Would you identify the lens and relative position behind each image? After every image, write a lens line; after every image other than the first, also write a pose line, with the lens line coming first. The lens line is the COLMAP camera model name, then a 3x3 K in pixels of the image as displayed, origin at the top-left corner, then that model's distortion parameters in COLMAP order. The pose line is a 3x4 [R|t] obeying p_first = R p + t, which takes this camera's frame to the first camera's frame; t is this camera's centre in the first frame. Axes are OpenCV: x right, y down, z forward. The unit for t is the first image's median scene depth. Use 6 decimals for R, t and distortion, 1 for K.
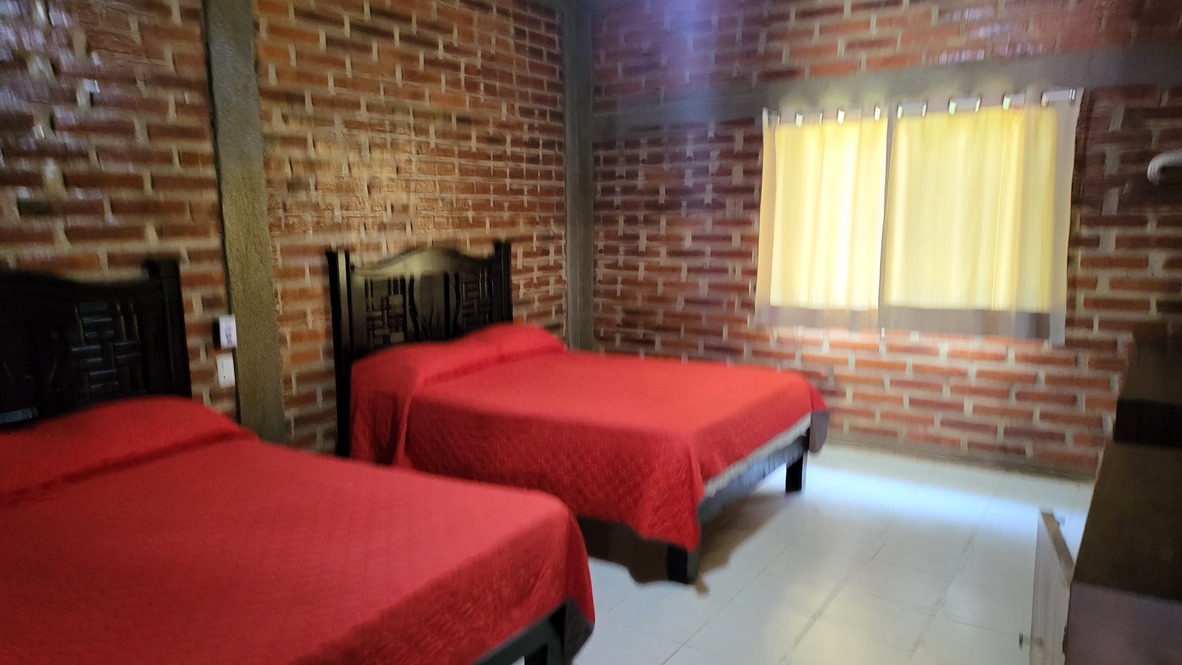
lens RADIAL K [[840.0, 0, 591.0], [0, 840.0, 332.5], [0, 0, 1]] dist [0.001529, 0.000405]
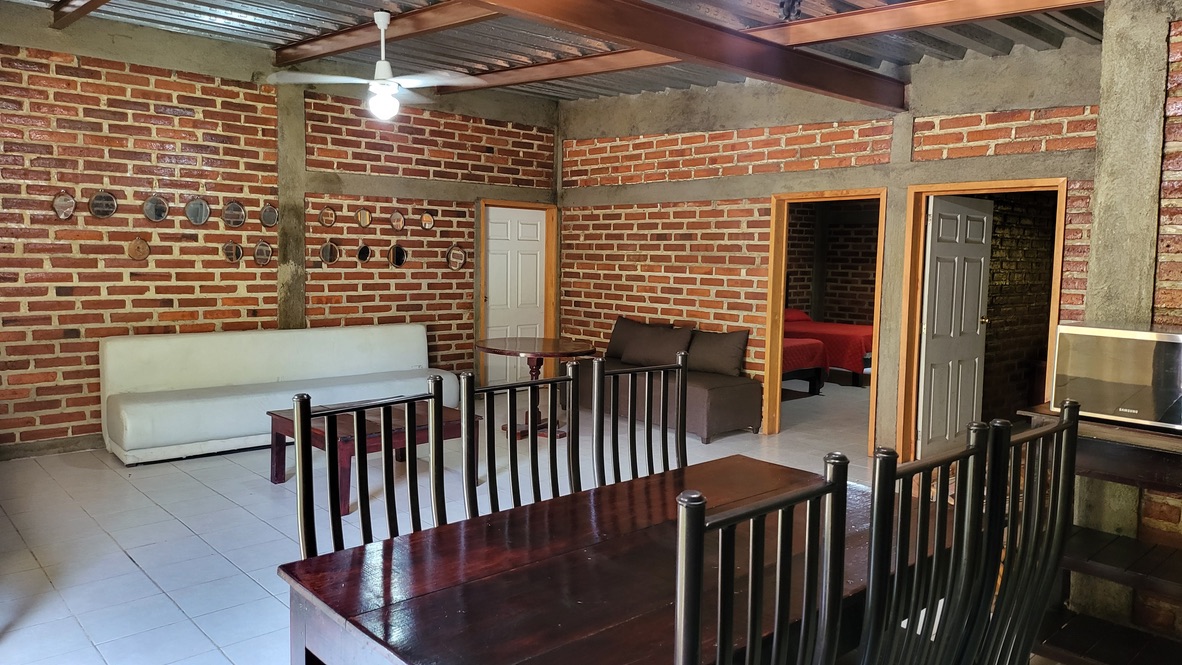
lens RADIAL K [[840.0, 0, 591.0], [0, 840.0, 332.5], [0, 0, 1]] dist [0.001529, 0.000405]
pose [[0.963734, 0.049695, -0.262196, -0.006146], [-0.052810, 0.998593, -0.004841, 0.081524], [0.261587, 0.018512, 0.965002, -1.255199]]
